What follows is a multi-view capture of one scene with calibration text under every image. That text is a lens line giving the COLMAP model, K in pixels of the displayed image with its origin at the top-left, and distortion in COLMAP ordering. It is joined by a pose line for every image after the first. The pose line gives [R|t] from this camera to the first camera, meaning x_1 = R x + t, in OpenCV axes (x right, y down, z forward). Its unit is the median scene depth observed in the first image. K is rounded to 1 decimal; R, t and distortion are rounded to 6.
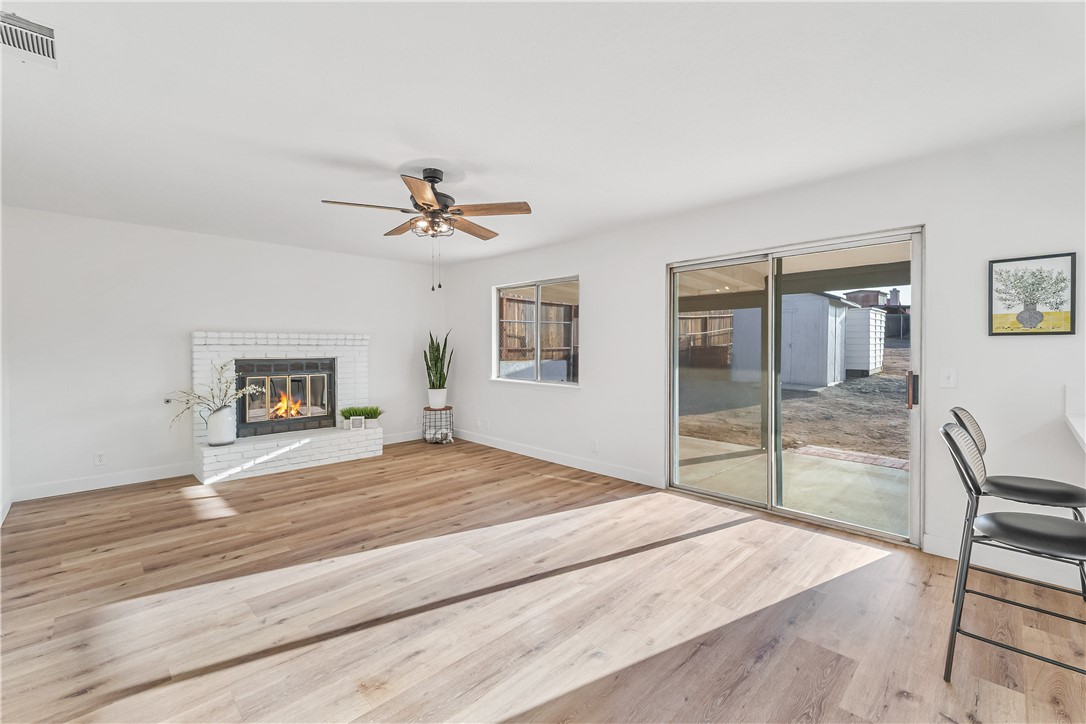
lens RADIAL K [[459.9, 0, 539.9], [0, 459.9, 349.2], [0, 0, 1]] dist [0.002780, 0.000244]
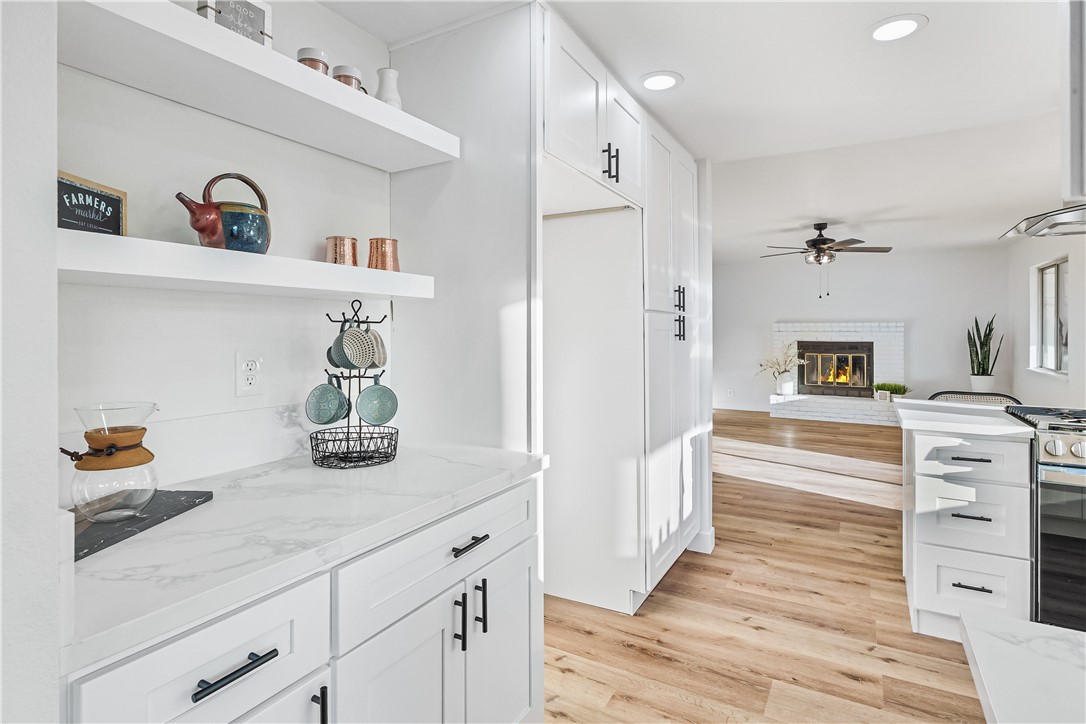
lens RADIAL K [[557.5, 0, 541.5], [0, 557.5, 328.2], [0, 0, 1]] dist [-0.000421, -0.000655]
pose [[0.257508, -0.005568, -0.966260, 0.782731], [-0.005466, 0.999959, -0.007219, -0.002168], [0.966261, 0.007141, 0.257467, -0.244004]]
